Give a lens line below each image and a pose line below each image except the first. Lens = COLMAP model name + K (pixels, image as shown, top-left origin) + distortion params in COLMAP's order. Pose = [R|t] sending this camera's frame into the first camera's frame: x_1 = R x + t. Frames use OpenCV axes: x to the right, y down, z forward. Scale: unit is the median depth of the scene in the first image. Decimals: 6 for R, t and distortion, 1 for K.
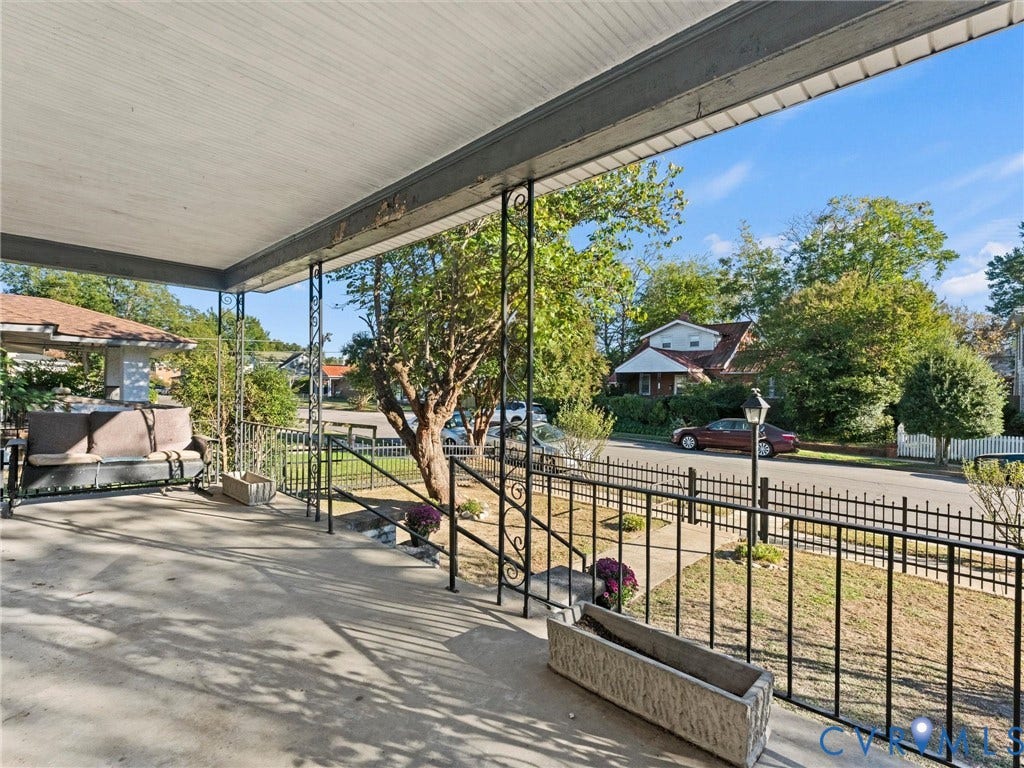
lens RADIAL K [[465.0, 0, 507.7], [0, 465.0, 383.9], [0, 0, 1]] dist [-0.003167, -0.000372]
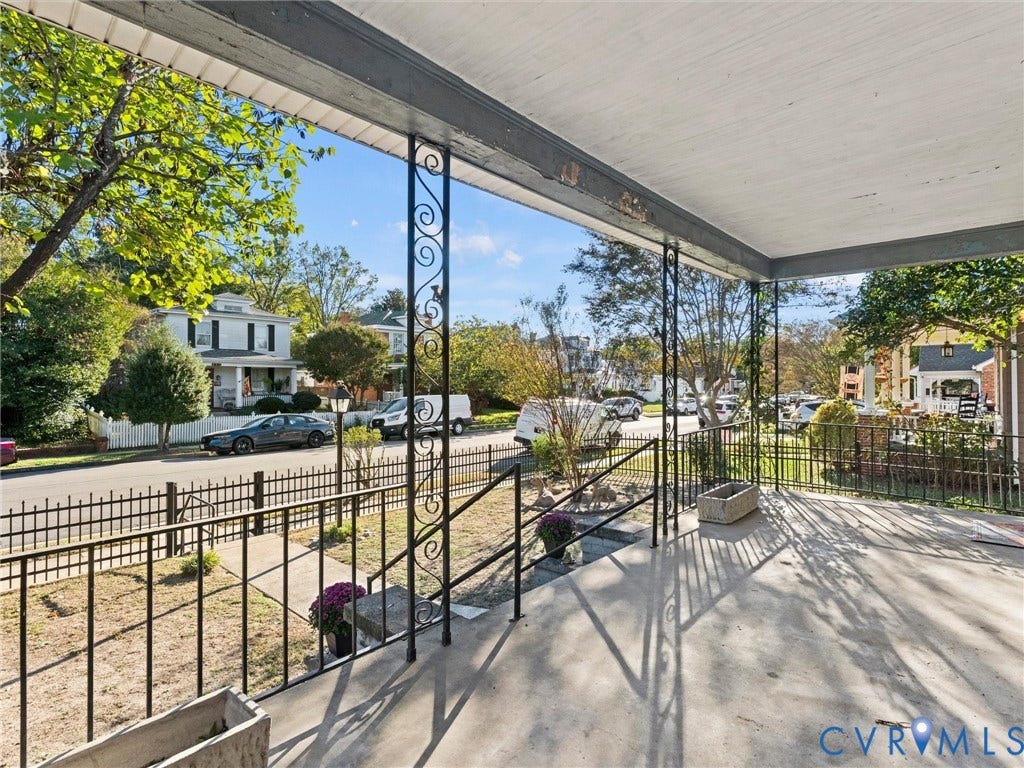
lens RADIAL K [[499.6, 0, 512.0], [0, 499.6, 384.0], [0, 0, 1]] dist [0.004593, 0.000713]
pose [[-0.002623, -0.019567, 0.999805, -0.526941], [-0.003713, 0.999802, 0.019557, -0.005839], [-0.999990, -0.003661, -0.002695, 0.504089]]
